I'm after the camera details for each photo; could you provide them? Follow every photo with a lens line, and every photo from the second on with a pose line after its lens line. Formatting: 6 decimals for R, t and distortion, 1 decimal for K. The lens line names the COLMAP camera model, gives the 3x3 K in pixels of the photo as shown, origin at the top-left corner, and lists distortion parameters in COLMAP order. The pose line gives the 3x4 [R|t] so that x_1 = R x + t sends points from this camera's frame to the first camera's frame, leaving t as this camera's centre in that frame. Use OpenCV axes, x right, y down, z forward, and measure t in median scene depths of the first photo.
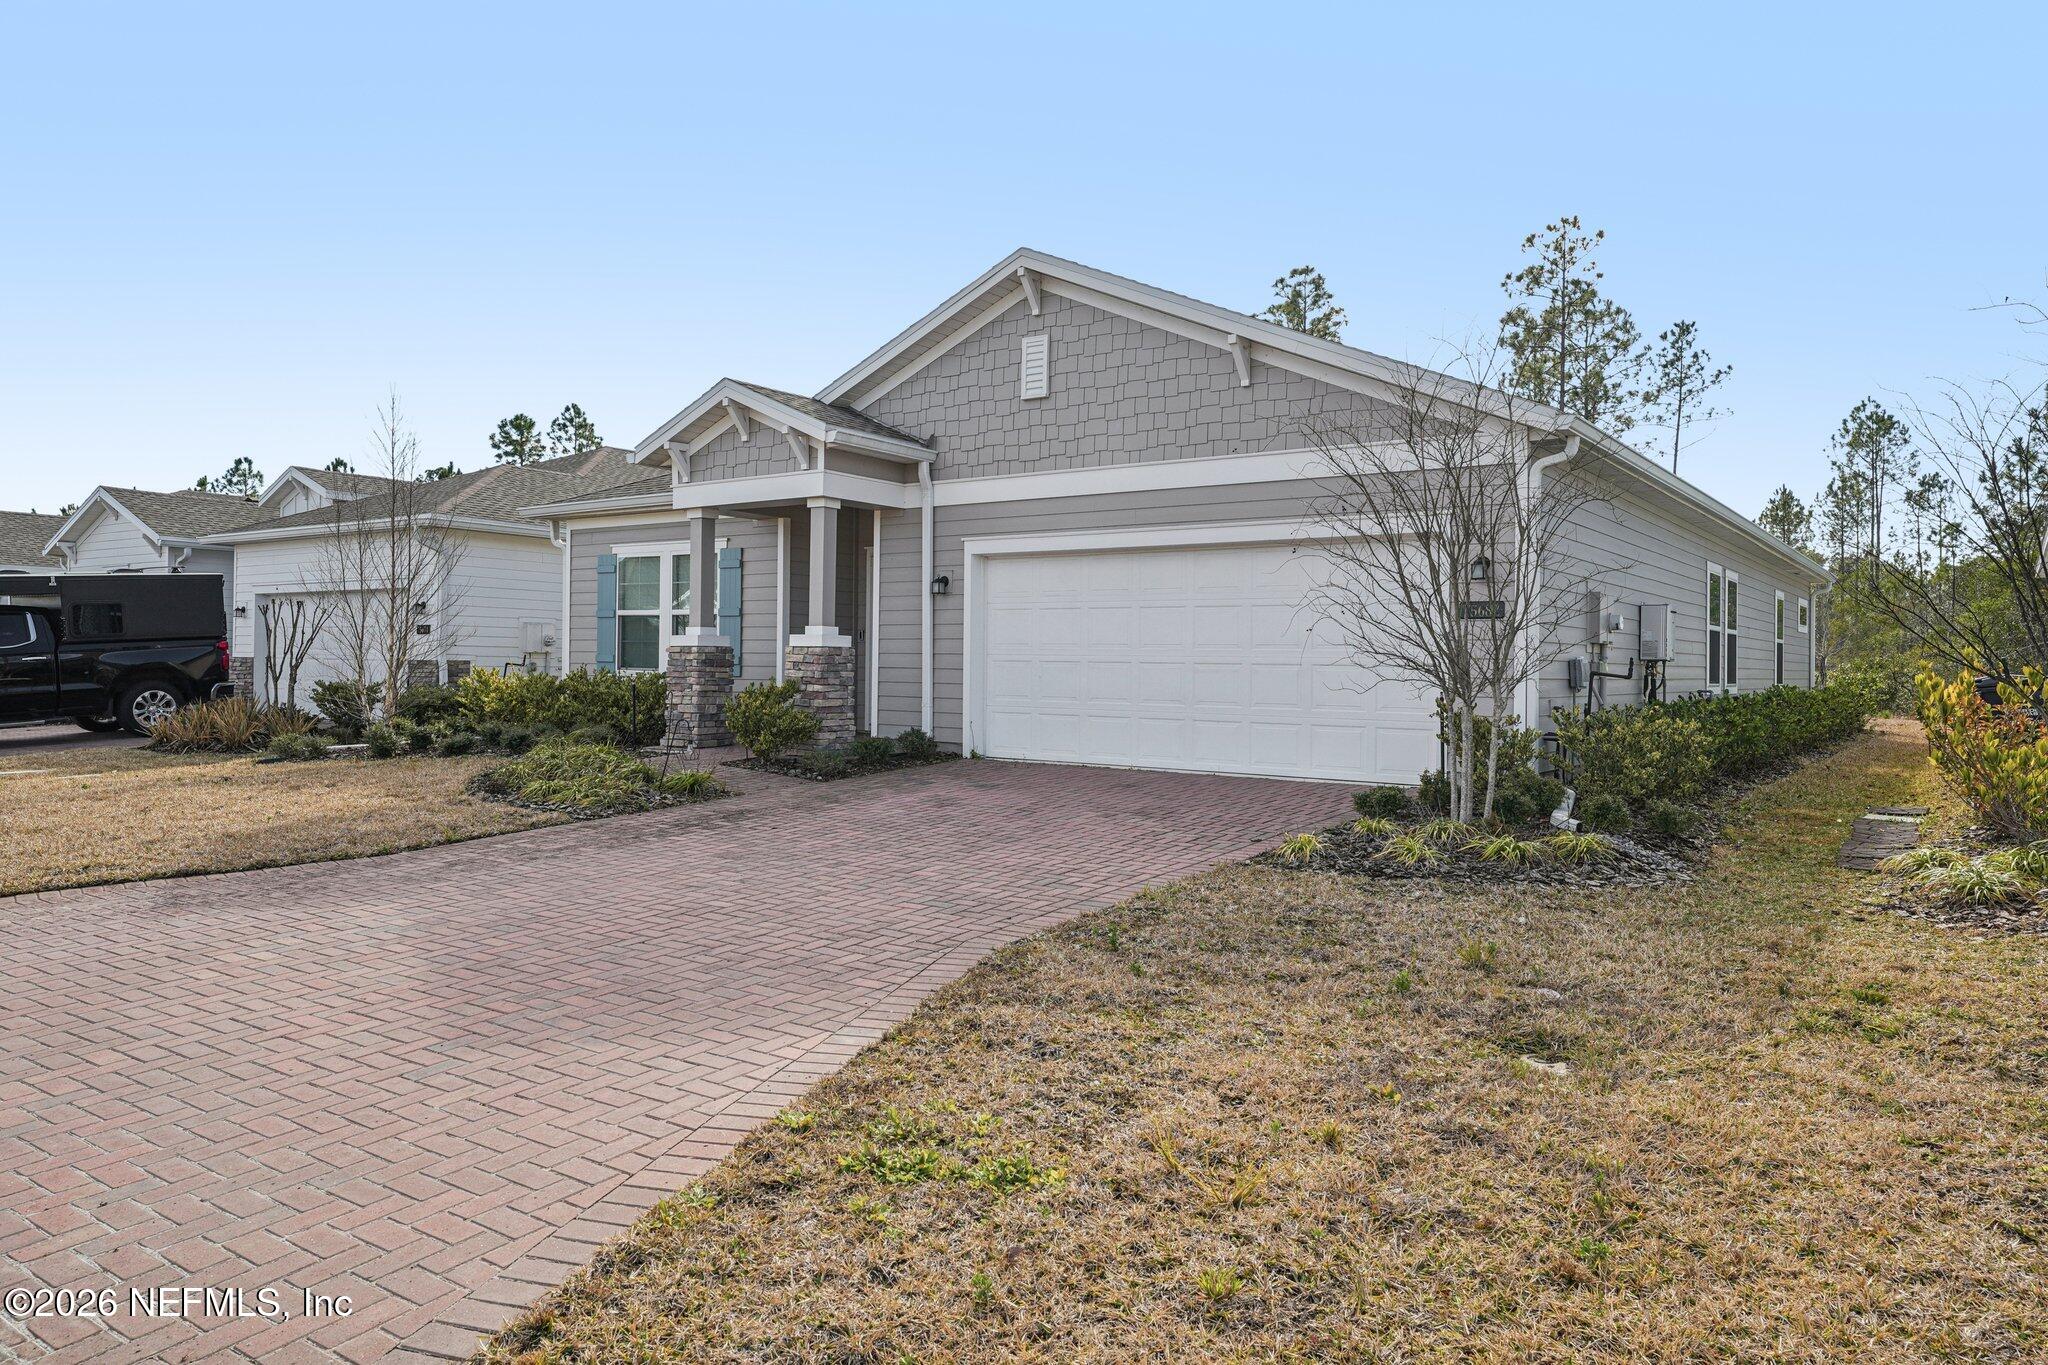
lens RADIAL K [[1351.2, 0, 1021.9], [0, 1351.2, 665.8], [0, 0, 1]] dist [0.023775, 0.000056]
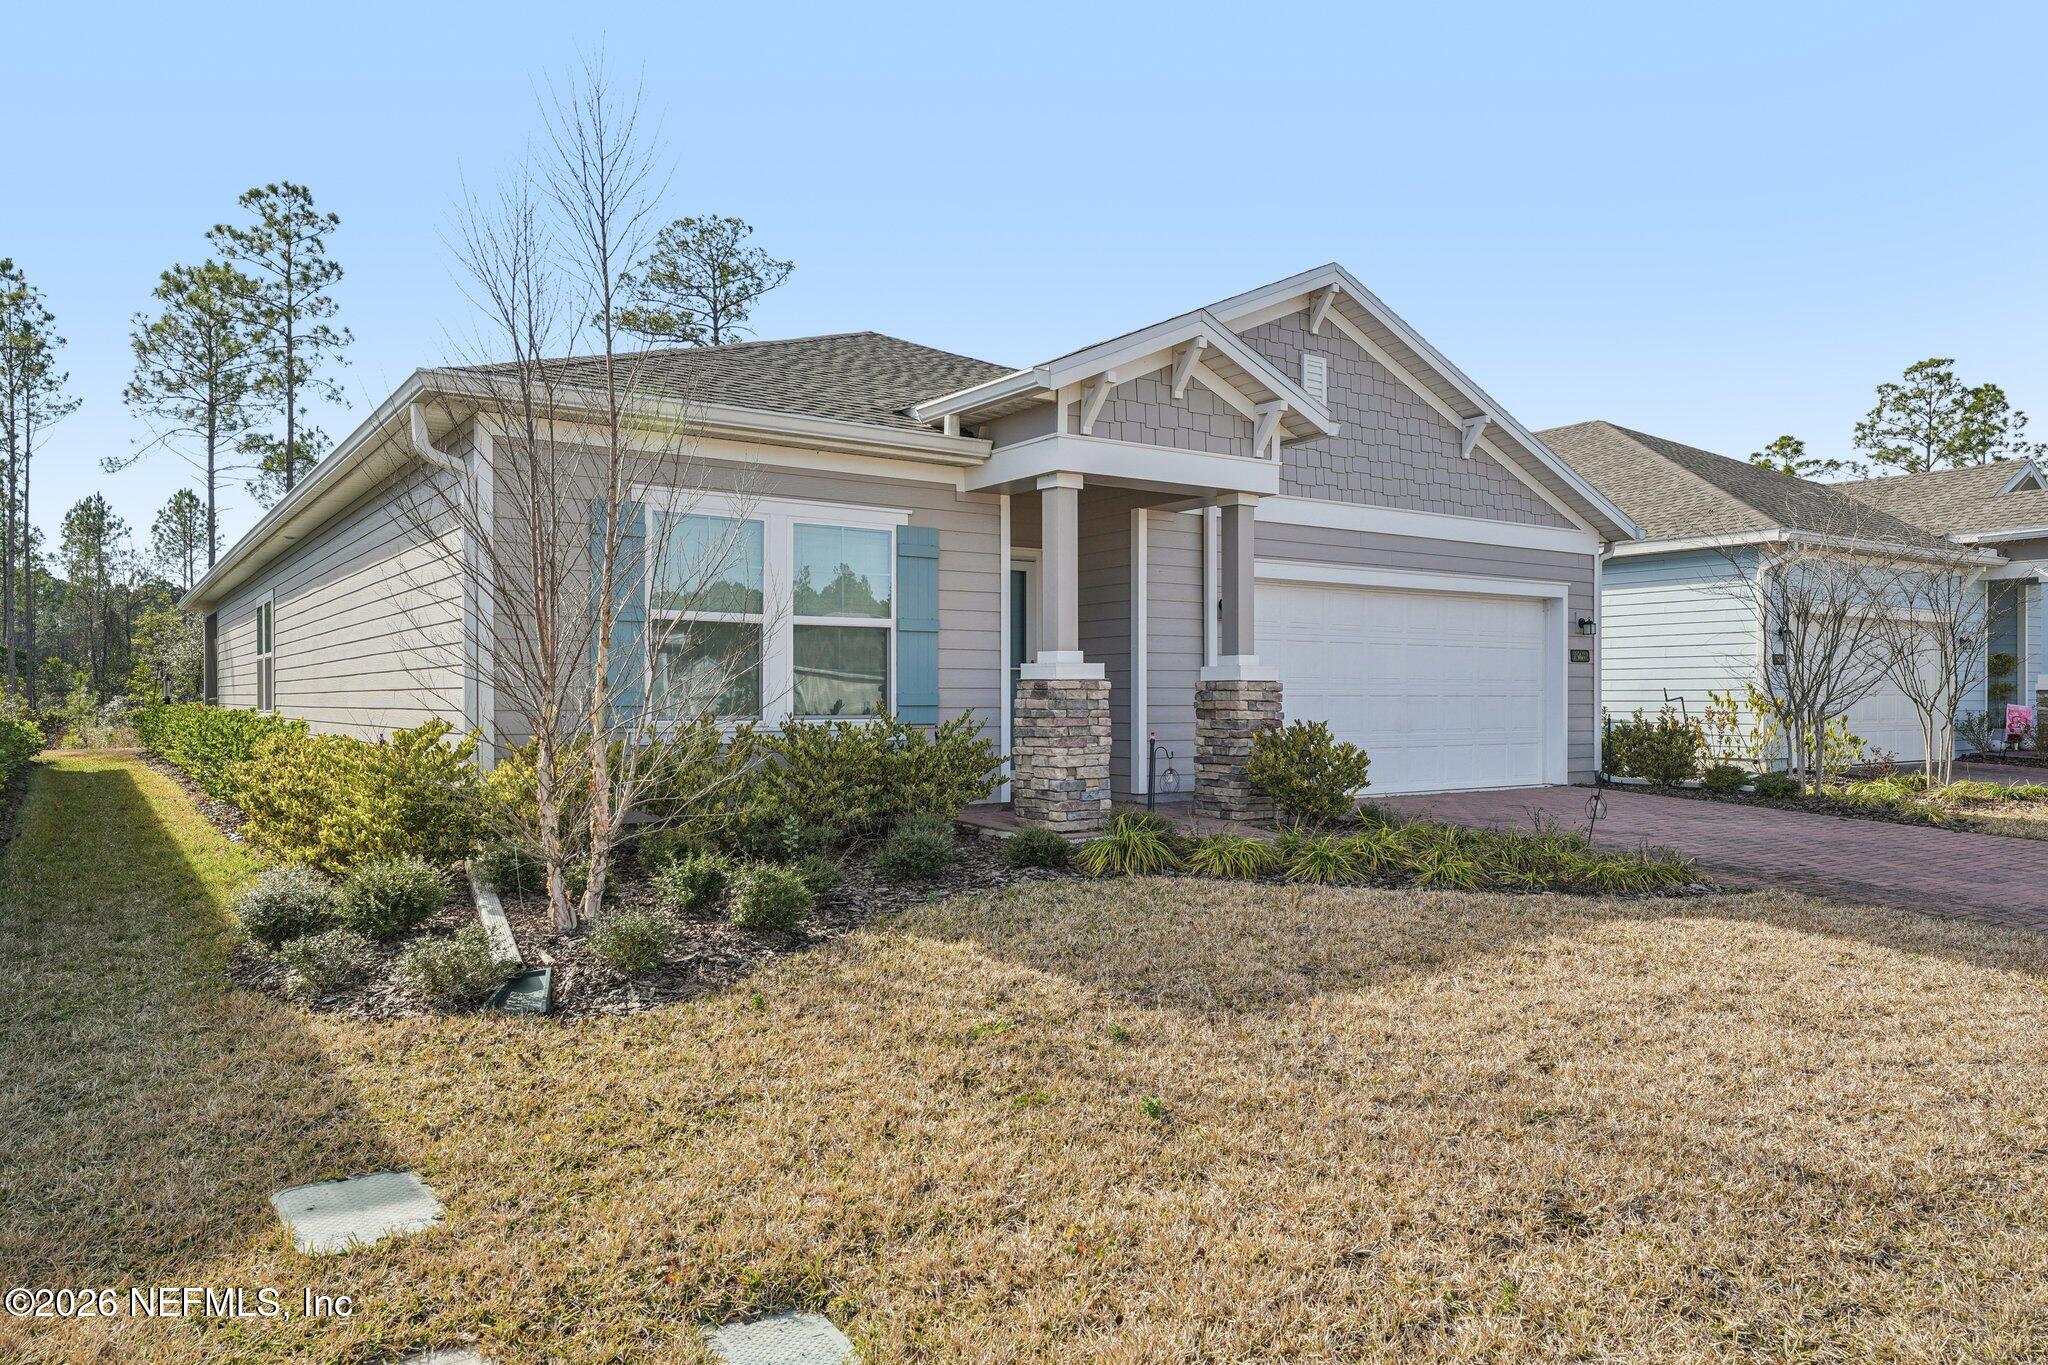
lens RADIAL K [[1351.2, 0, 1022.2], [0, 1351.2, 696.0], [0, 0, 1]] dist [0.023775, 0.000056]
pose [[0.331711, -0.012222, 0.943302, -0.944299], [0.005389, 0.999924, 0.011061, -0.014790], [-0.943366, 0.001415, 0.331752, 0.859380]]
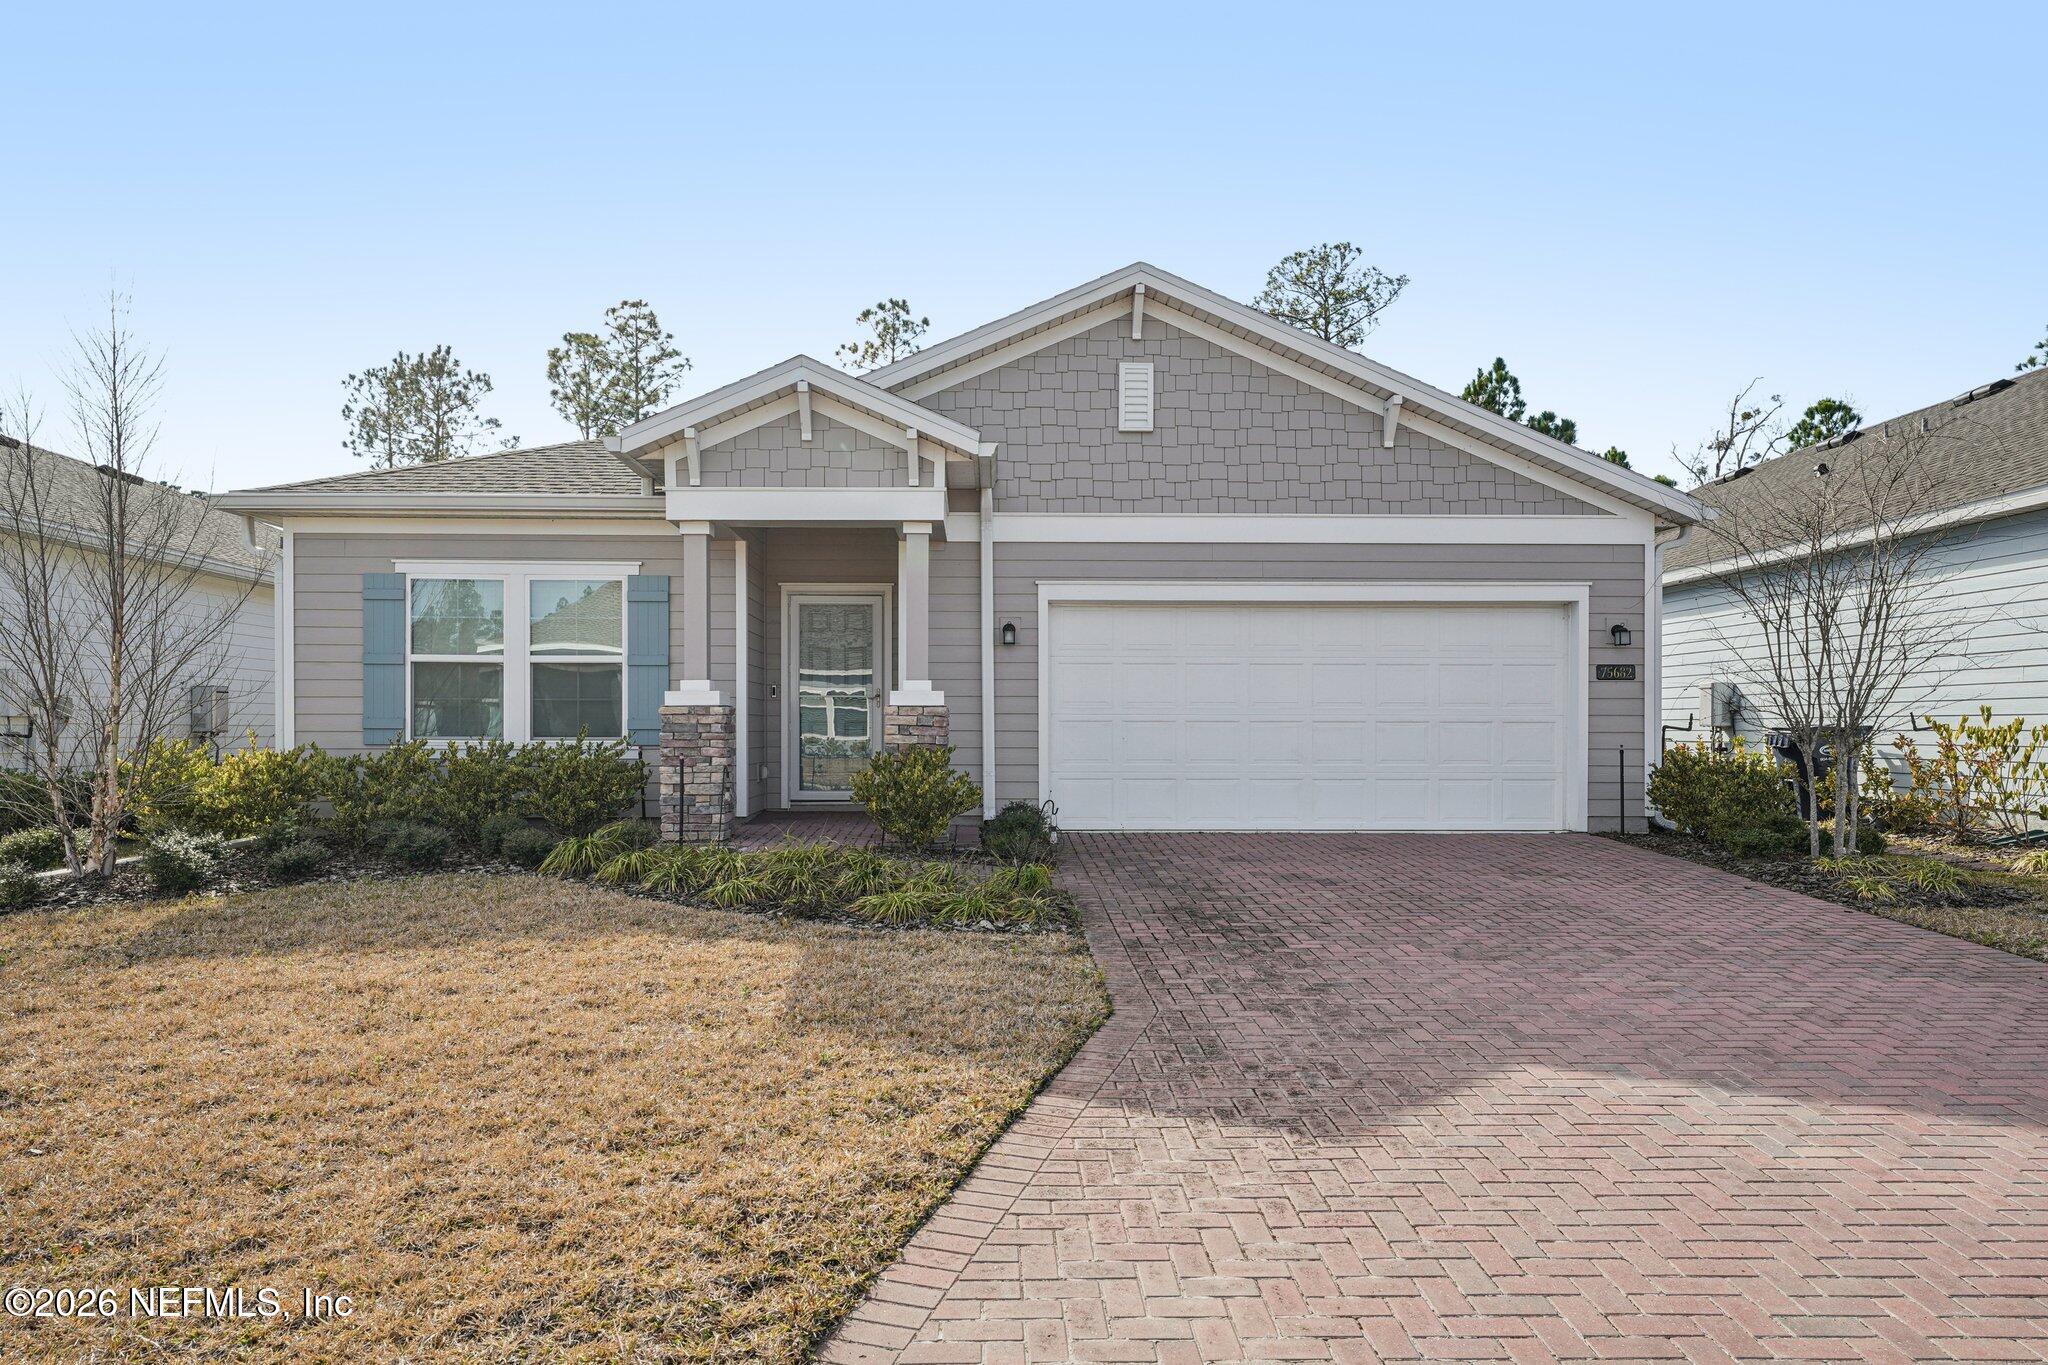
lens RADIAL K [[1351.2, 0, 1008.4], [0, 1351.2, 735.6], [0, 0, 1]] dist [0.023775, 0.000056]
pose [[0.795247, -0.016739, 0.606055, -0.599179], [0.009619, 0.999841, 0.014993, -0.008037], [-0.606210, -0.006094, 0.795281, 0.322569]]
